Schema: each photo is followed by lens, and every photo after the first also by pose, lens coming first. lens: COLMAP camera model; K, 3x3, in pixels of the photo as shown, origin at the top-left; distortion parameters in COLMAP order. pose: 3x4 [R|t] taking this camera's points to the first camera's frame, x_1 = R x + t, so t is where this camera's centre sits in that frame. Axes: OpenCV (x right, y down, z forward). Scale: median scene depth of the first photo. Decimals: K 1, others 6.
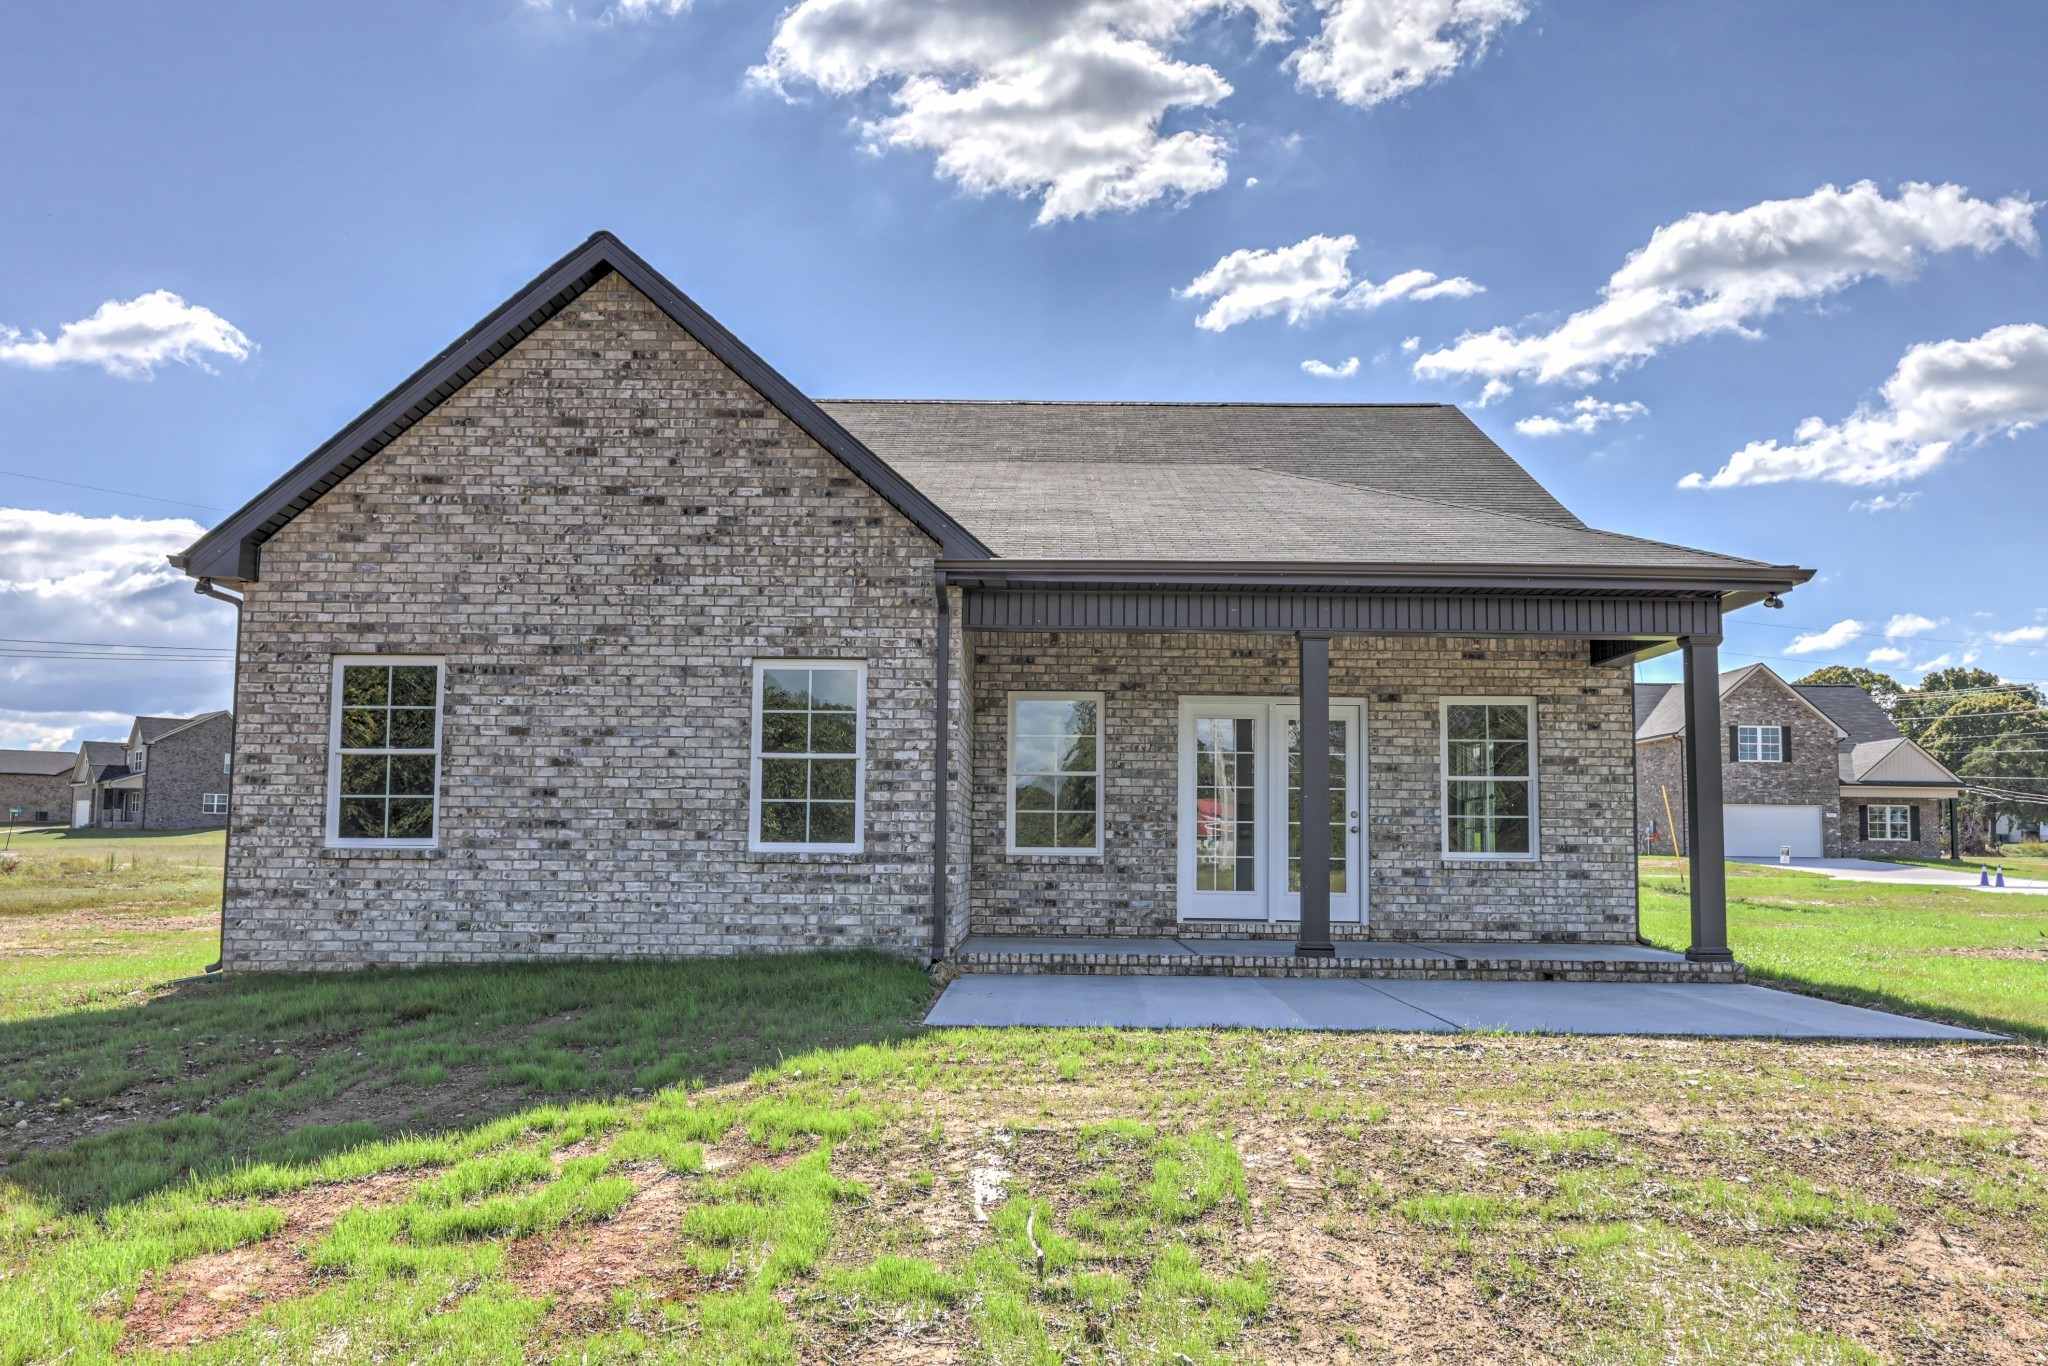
lens RADIAL K [[1721.2, 0, 1028.5], [0, 1721.2, 675.4], [0, 0, 1]] dist [0.004703, 0.001726]
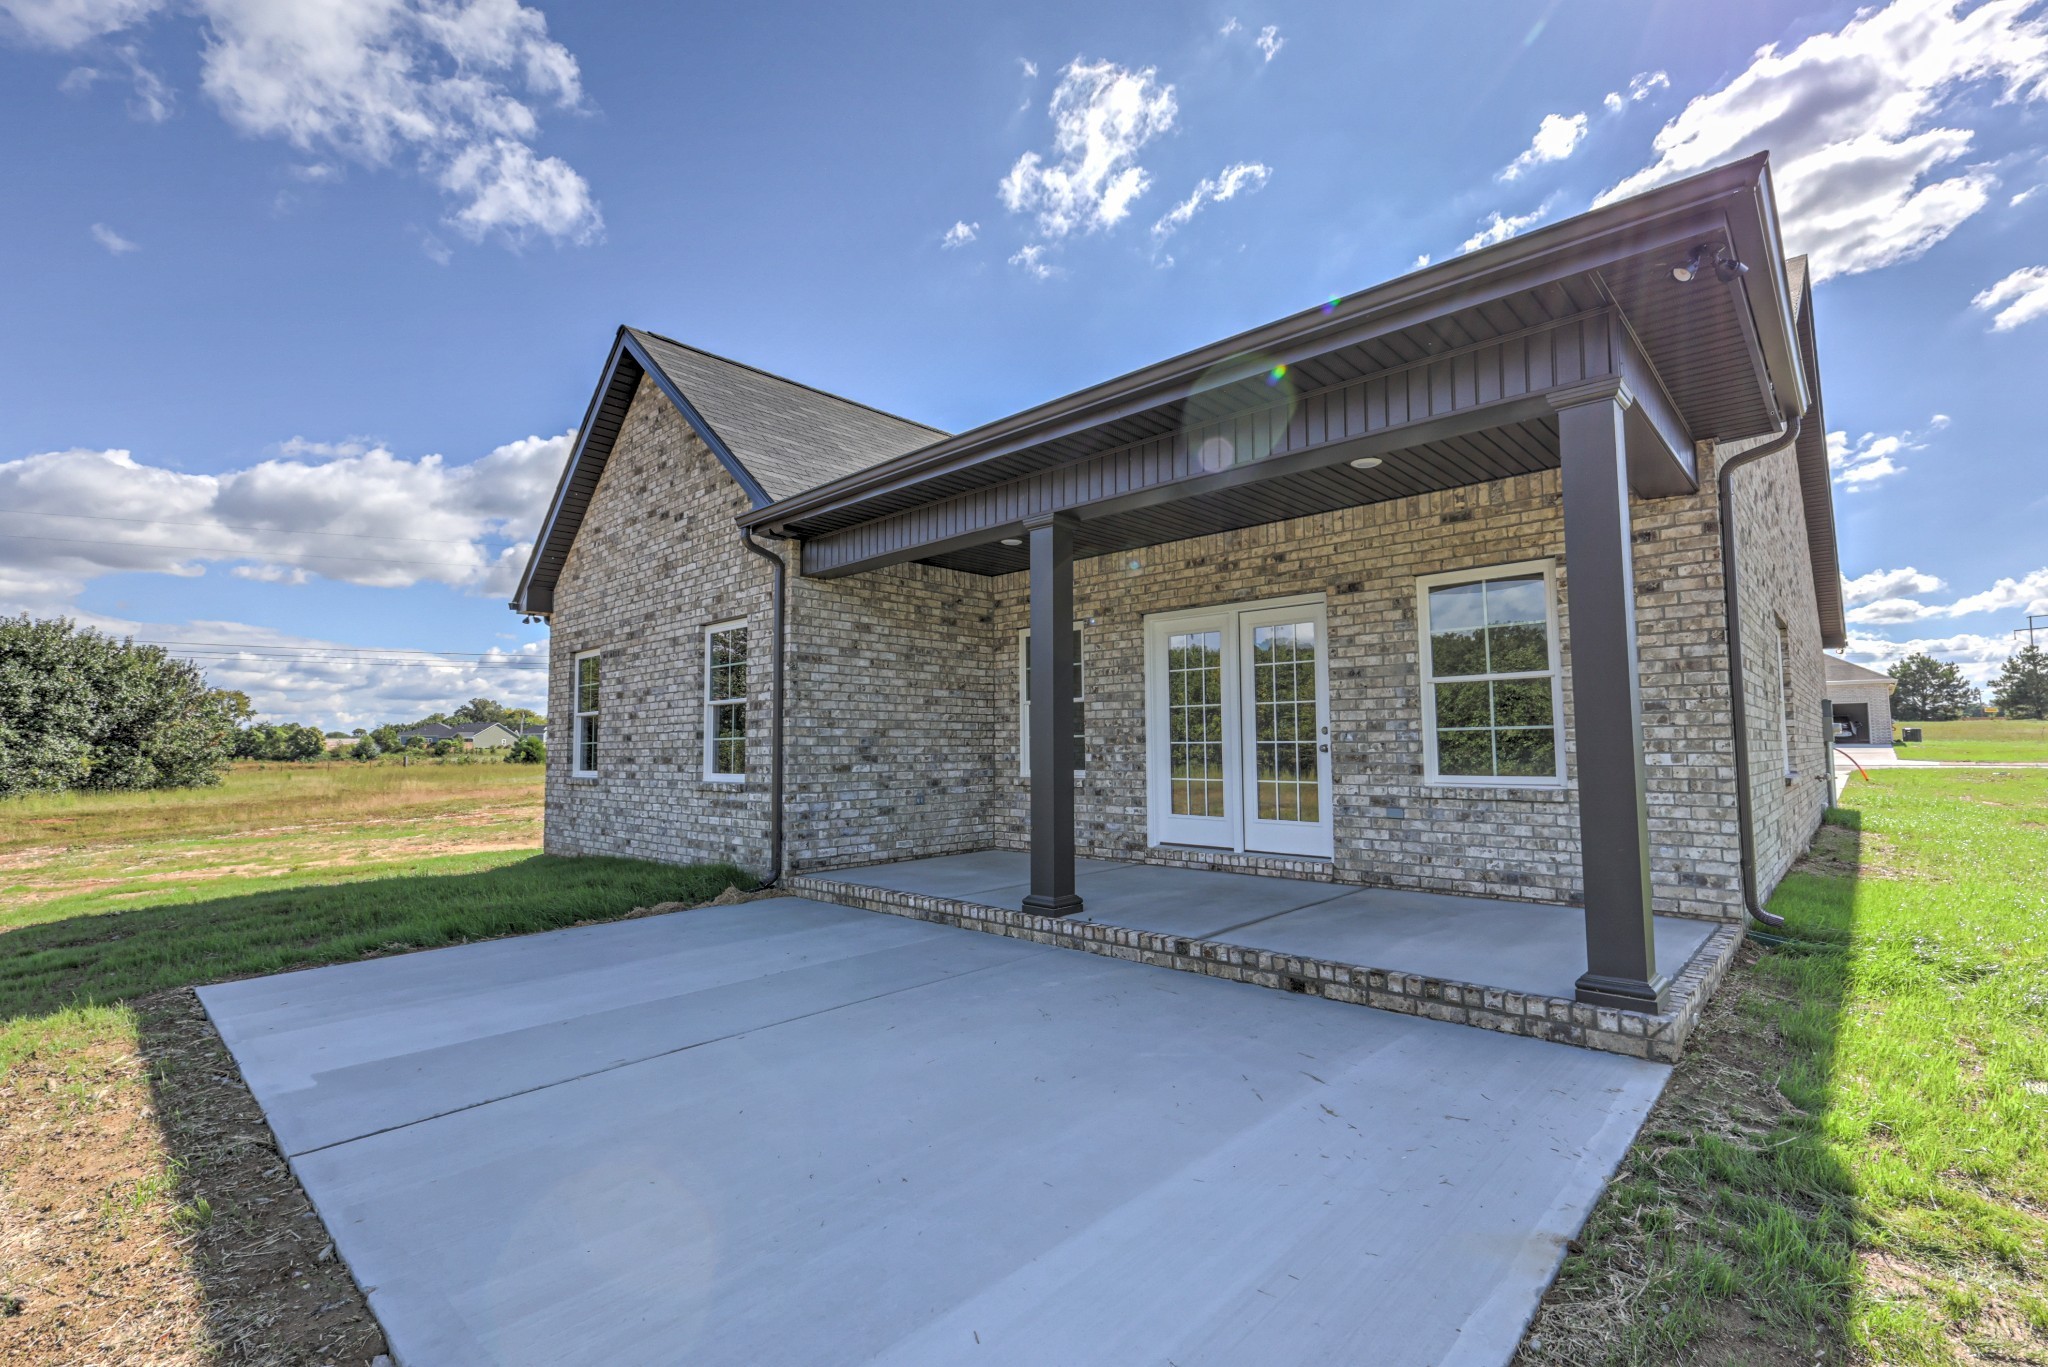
lens RADIAL K [[900.9, 0, 1027.4], [0, 900.9, 681.9], [0, 0, 1]] dist [0.005253, -0.002236]
pose [[0.736680, -0.067736, -0.672840, 0.428772], [0.086123, 0.996266, -0.006001, 0.052637], [0.670735, -0.053527, 0.739763, 0.645441]]
